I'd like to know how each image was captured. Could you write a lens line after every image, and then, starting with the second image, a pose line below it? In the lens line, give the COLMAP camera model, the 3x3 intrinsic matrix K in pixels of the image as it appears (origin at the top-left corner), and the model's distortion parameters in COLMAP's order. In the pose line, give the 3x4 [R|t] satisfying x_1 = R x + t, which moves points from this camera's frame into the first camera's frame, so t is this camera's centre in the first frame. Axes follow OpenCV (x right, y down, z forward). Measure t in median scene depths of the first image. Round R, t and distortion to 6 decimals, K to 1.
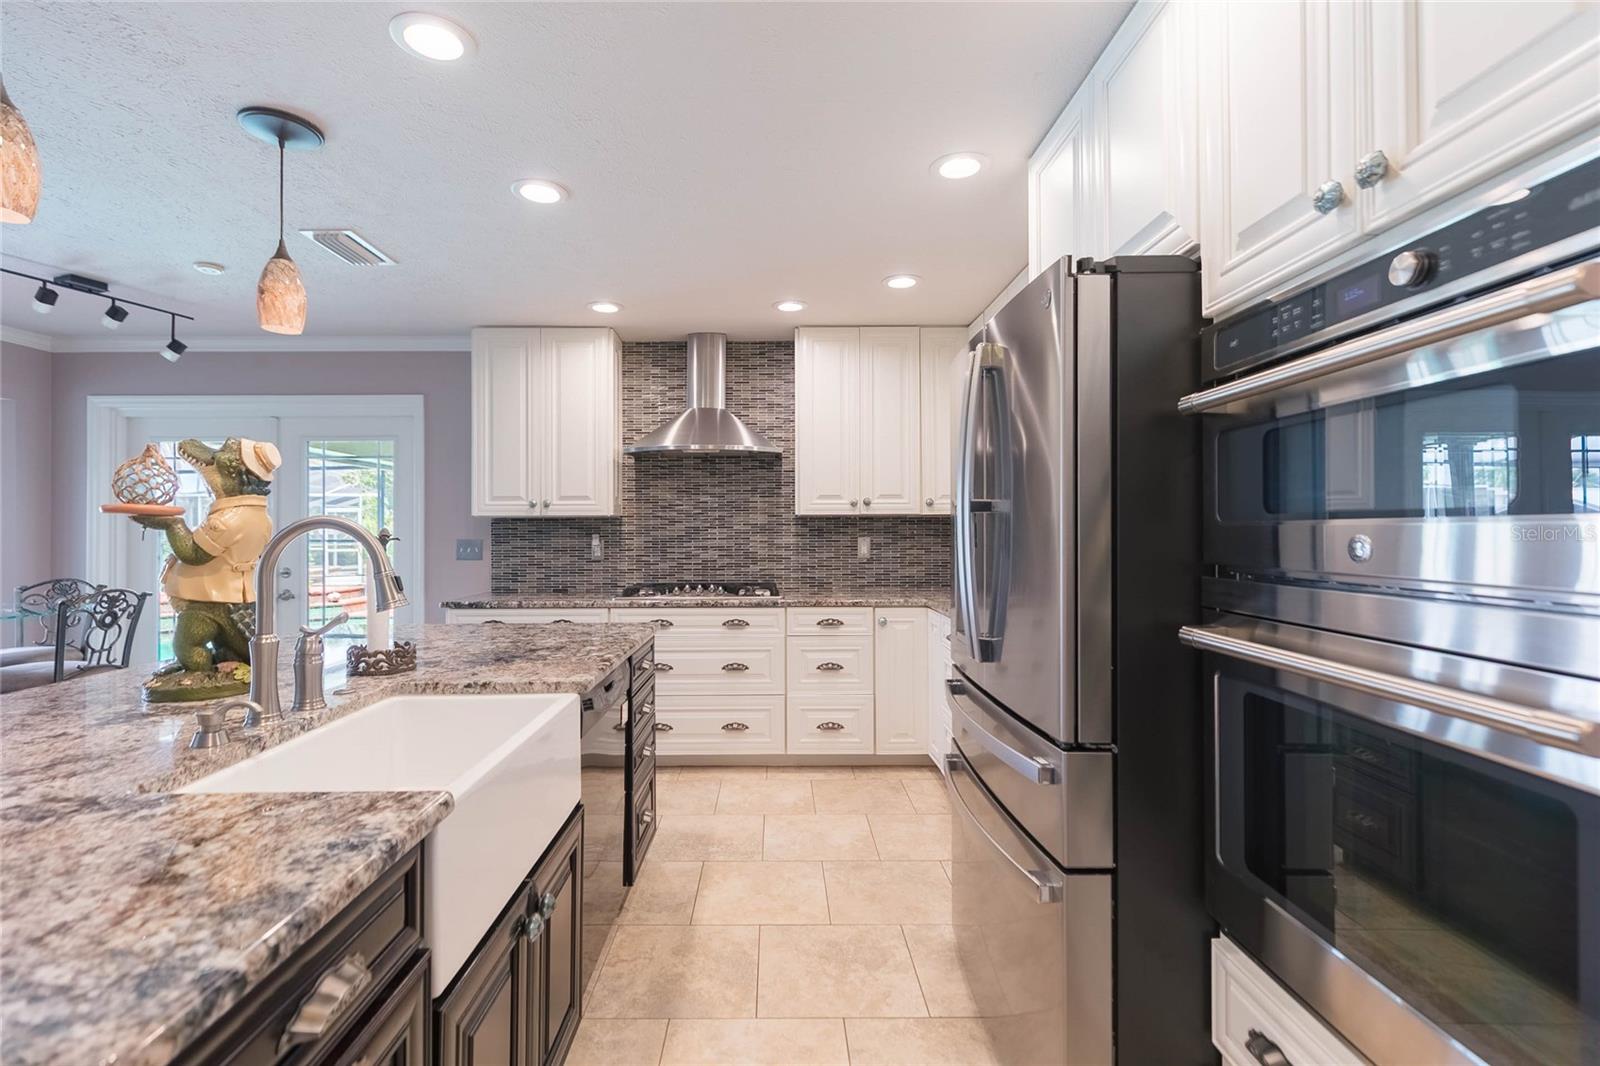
lens RADIAL K [[727.0, 0, 767.7], [0, 727.0, 518.5], [0, 0, 1]] dist [0.011119, -0.003104]
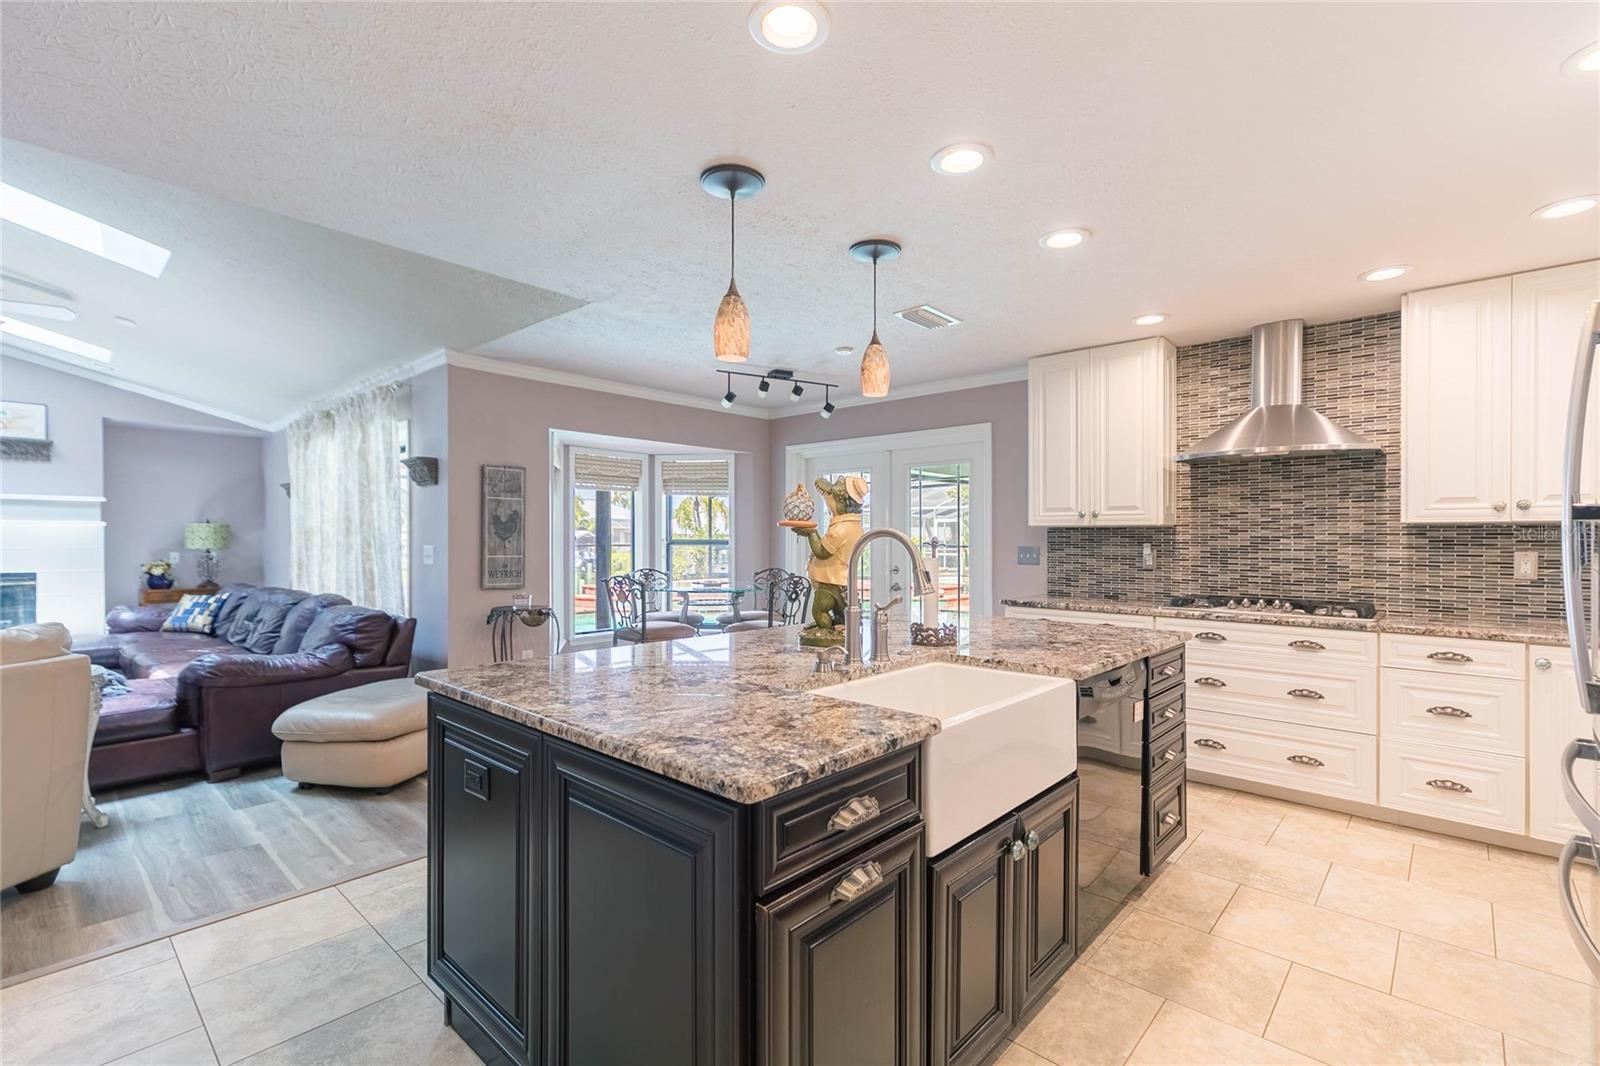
lens RADIAL K [[727.0, 0, 801.1], [0, 727.0, 535.7], [0, 0, 1]] dist [0.011119, -0.003104]
pose [[0.735897, 0.005003, -0.677075, 0.110535], [0.003461, 0.999932, 0.011150, -0.002119], [0.677085, -0.010549, 0.735830, -0.079219]]
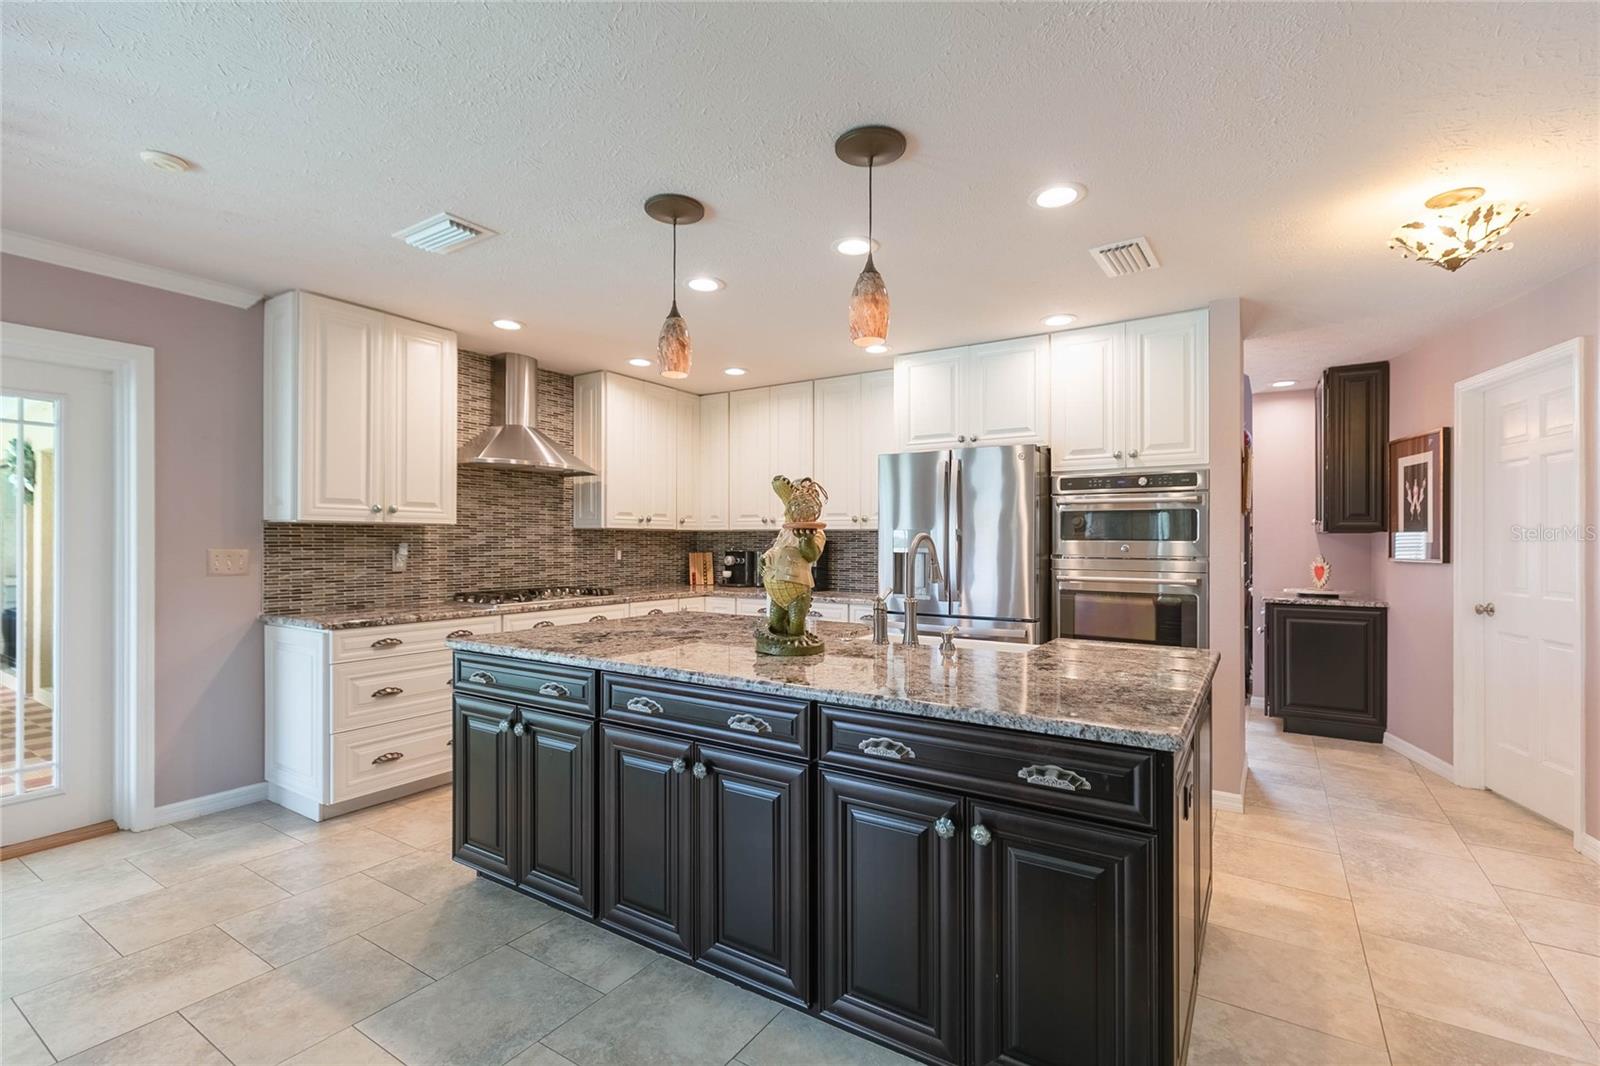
lens RADIAL K [[727.0, 0, 790.0], [0, 727.0, 537.2], [0, 0, 1]] dist [0.011119, -0.003104]
pose [[0.549518, 0.011459, 0.835403, -0.866212], [-0.021180, 0.999776, 0.000219, 0.004098], [-0.835213, -0.017814, 0.549638, 0.093088]]
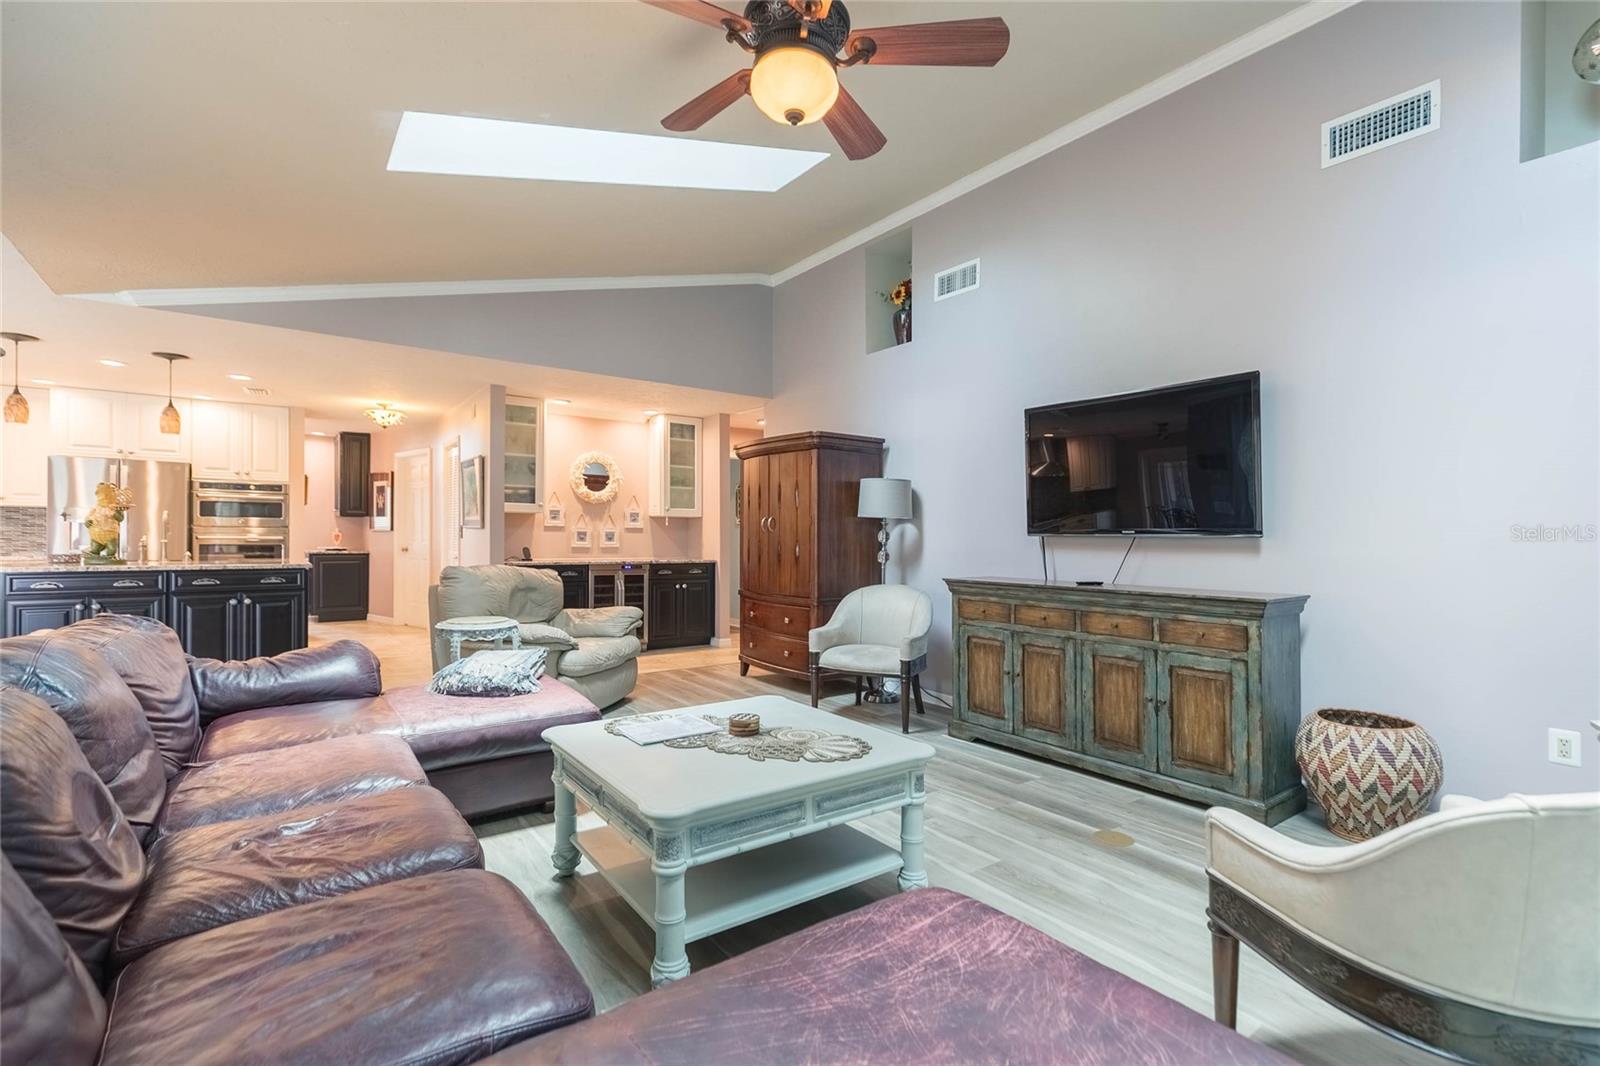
lens RADIAL K [[727.0, 0, 803.5], [0, 727.0, 533.8], [0, 0, 1]] dist [0.011119, -0.003104]
pose [[-0.585030, 0.005294, 0.810994, -2.154746], [-0.012107, 0.999810, -0.015260, 0.051016], [-0.810921, -0.018746, -0.584855, 0.183115]]
